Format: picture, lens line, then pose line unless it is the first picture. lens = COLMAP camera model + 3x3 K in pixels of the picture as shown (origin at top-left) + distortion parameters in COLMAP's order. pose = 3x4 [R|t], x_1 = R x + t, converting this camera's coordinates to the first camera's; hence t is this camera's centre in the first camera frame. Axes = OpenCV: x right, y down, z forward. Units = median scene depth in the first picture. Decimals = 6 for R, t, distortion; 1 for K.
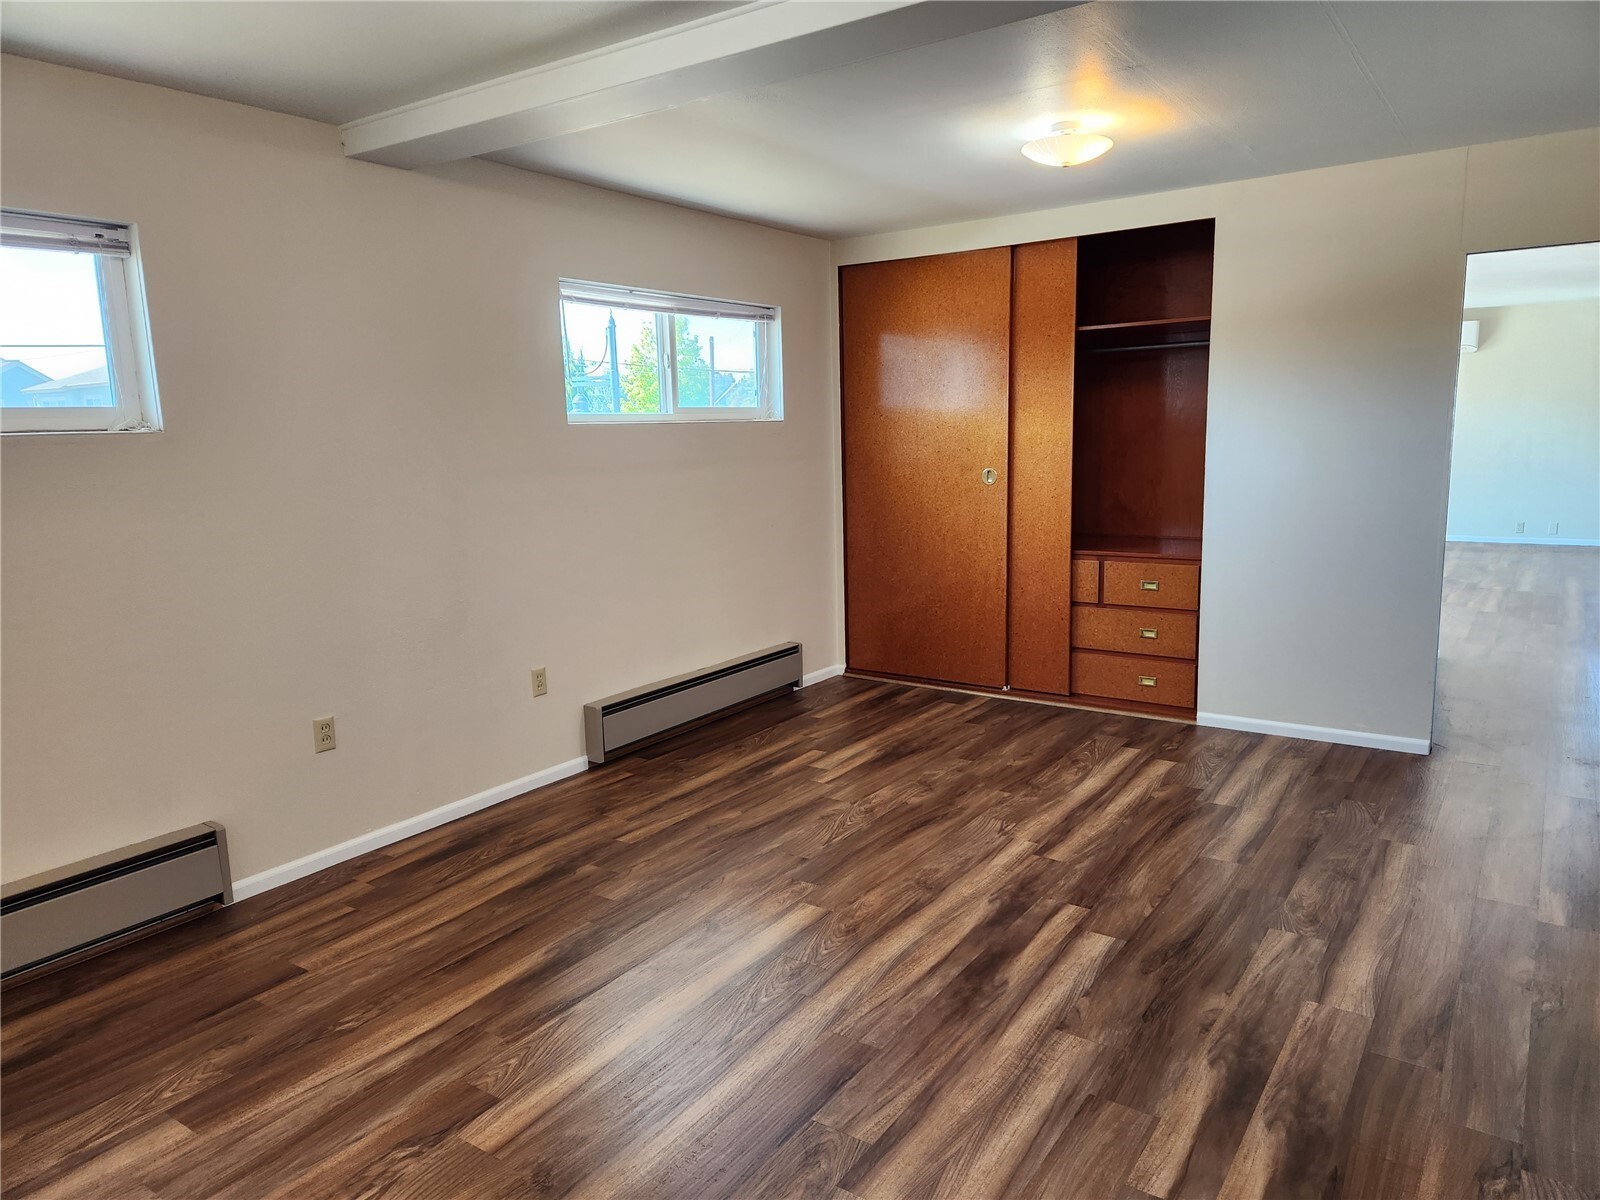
lens RADIAL K [[1076.9, 0, 824.4], [0, 1076.9, 592.5], [0, 0, 1]] dist [0.075243, -0.062997]
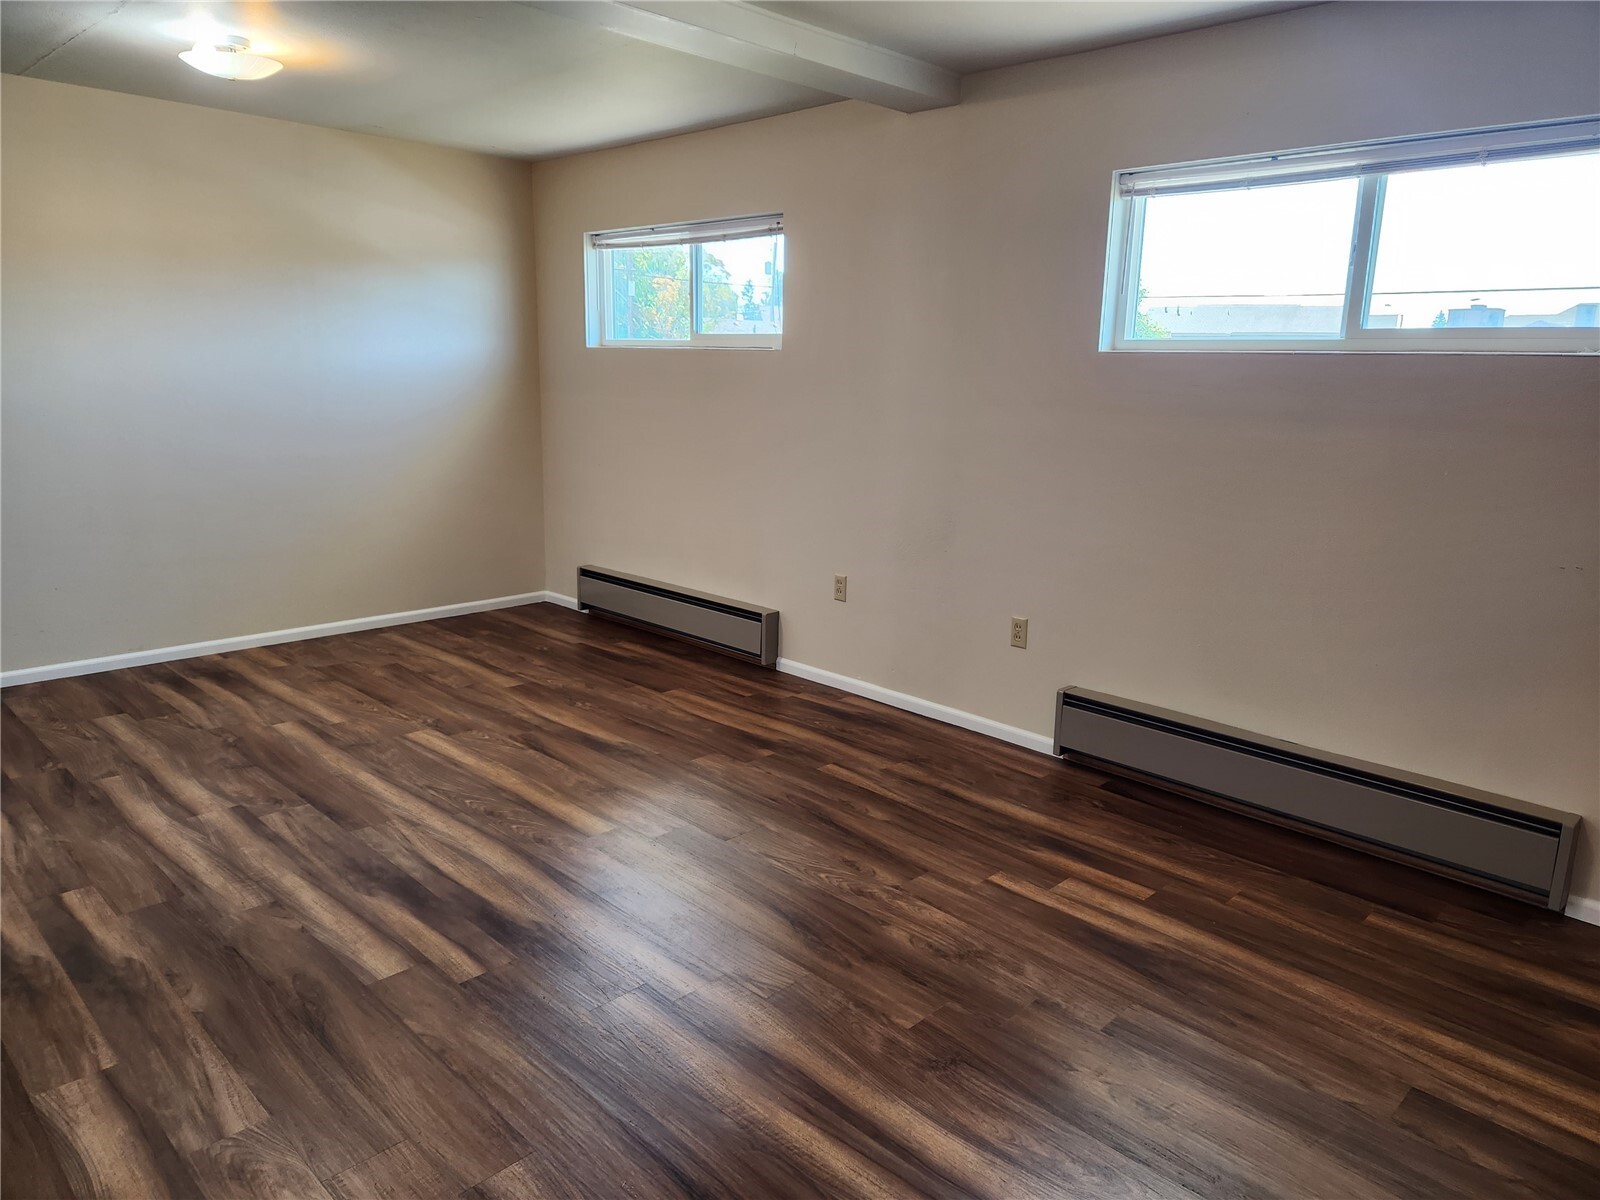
lens RADIAL K [[1076.9, 0, 812.8], [0, 1076.9, 570.8], [0, 0, 1]] dist [0.075243, -0.062997]
pose [[-0.183927, 0.208909, -0.960483, 0.889699], [-0.170966, 0.955460, 0.240555, -0.221549], [0.967957, 0.208455, -0.140019, 1.298585]]
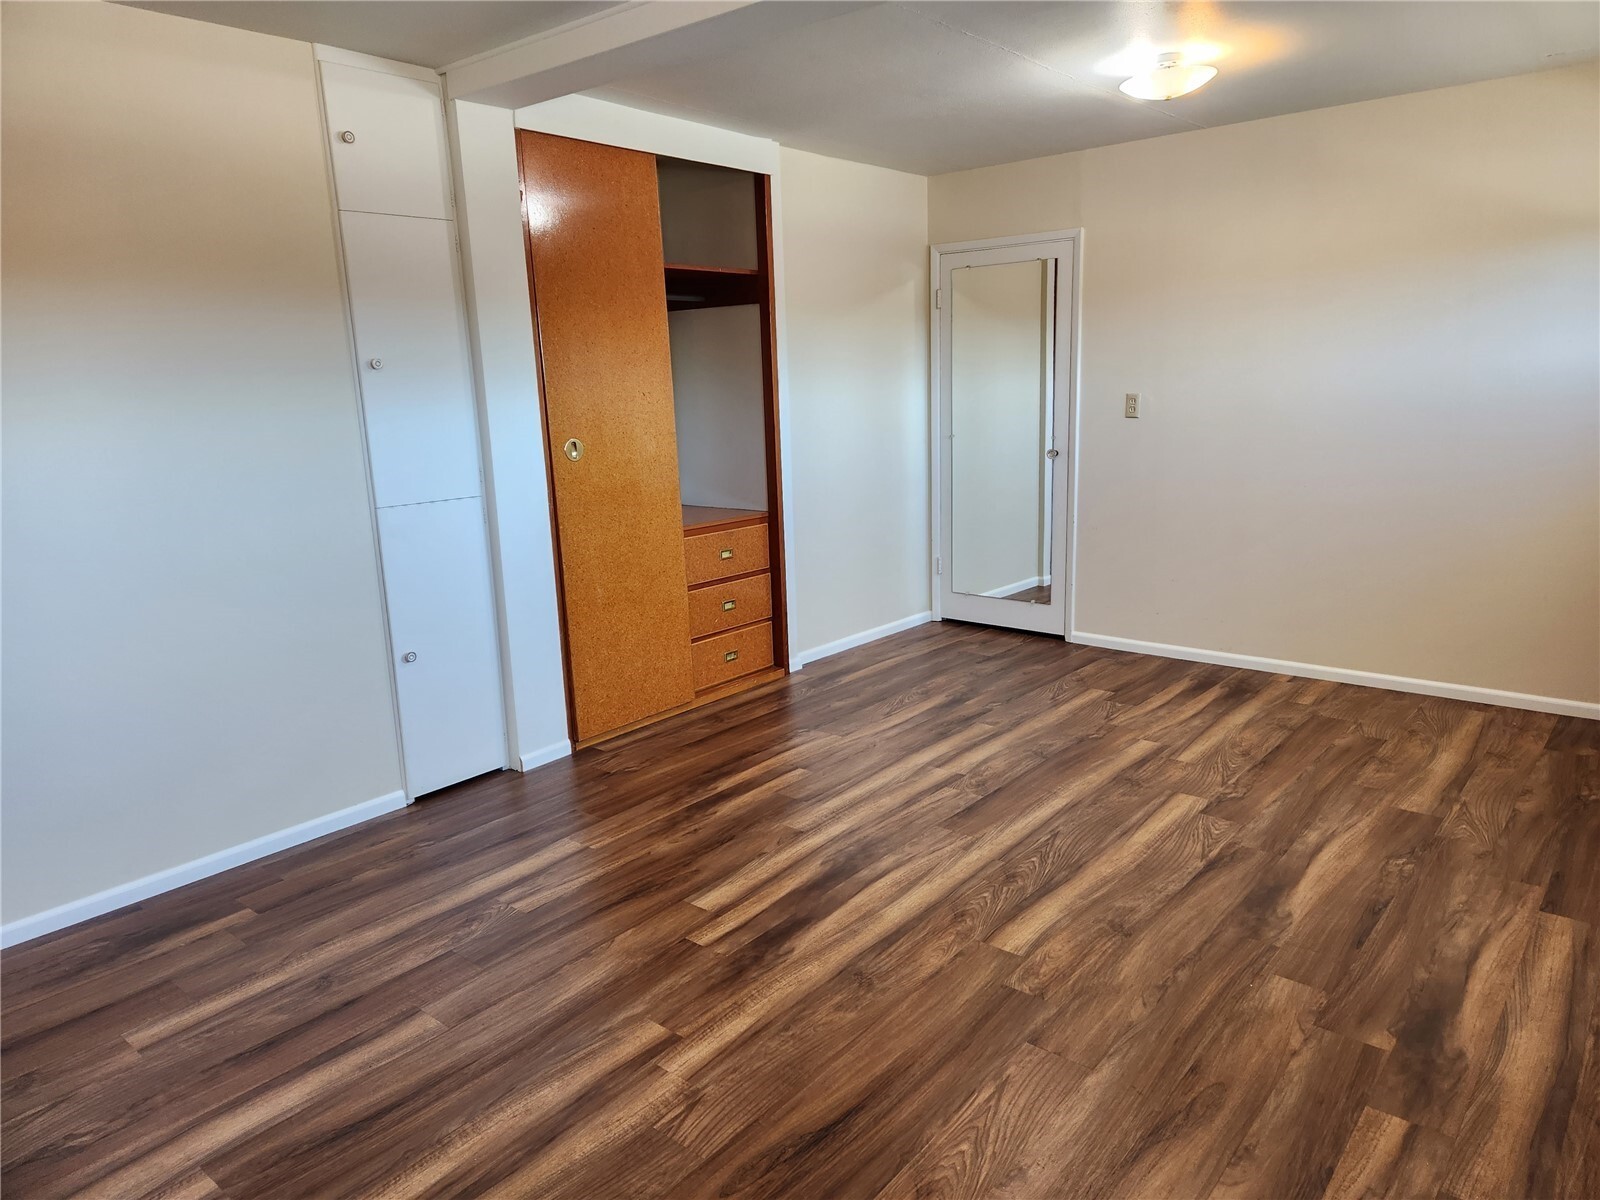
lens RADIAL K [[1076.9, 0, 817.2], [0, 1076.9, 587.5], [0, 0, 1]] dist [0.075243, -0.062997]
pose [[-0.993327, 0.037058, 0.109212, 0.032505], [0.072526, 0.937003, 0.341709, -0.266564], [-0.089669, 0.347349, -0.933439, 1.718469]]
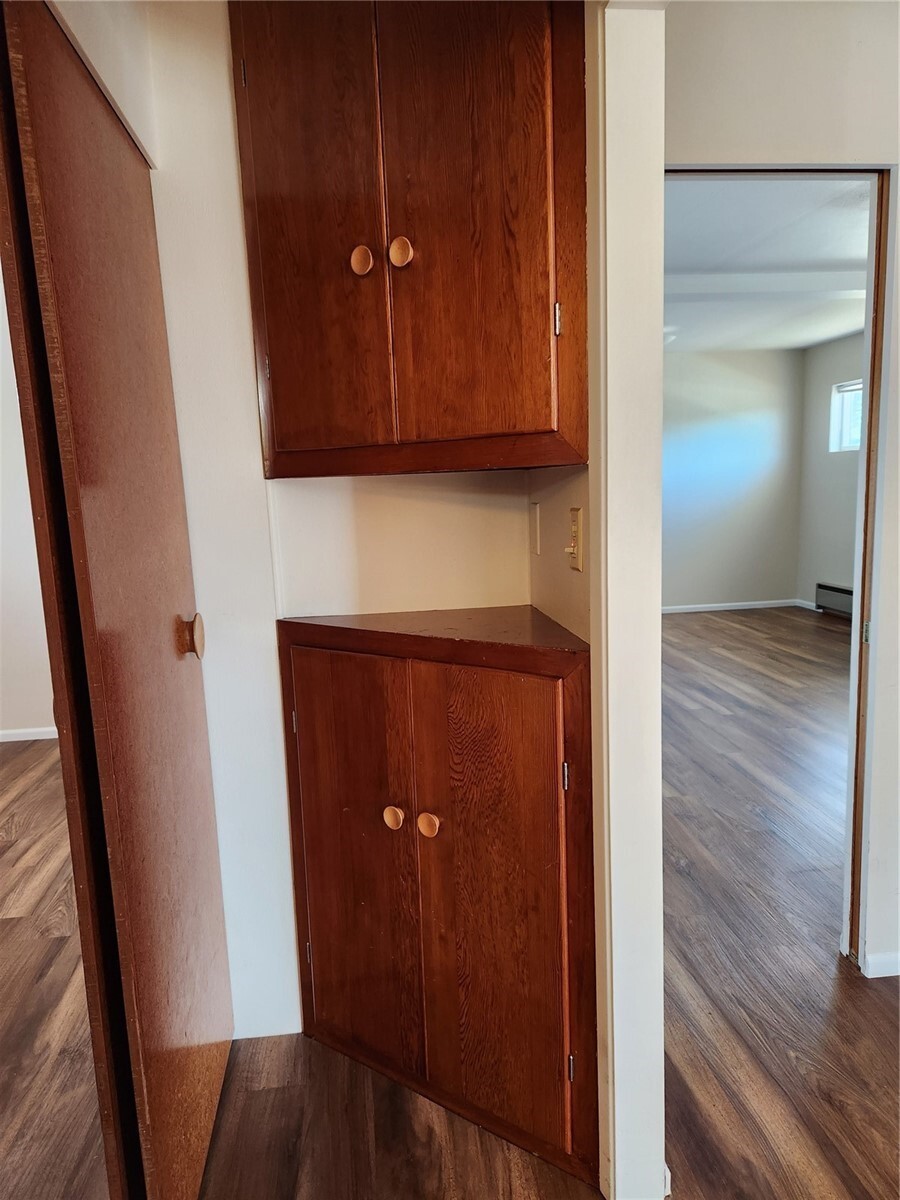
lens RADIAL K [[807.7, 0, 444.8], [0, 807.7, 609.4], [0, 0, 1]] dist [0.075243, -0.062997]
pose [[-0.763167, 0.154364, -0.627493, 1.478781], [-0.045374, 0.955852, 0.290326, -0.273845], [0.644606, 0.250039, -0.722470, 1.673804]]
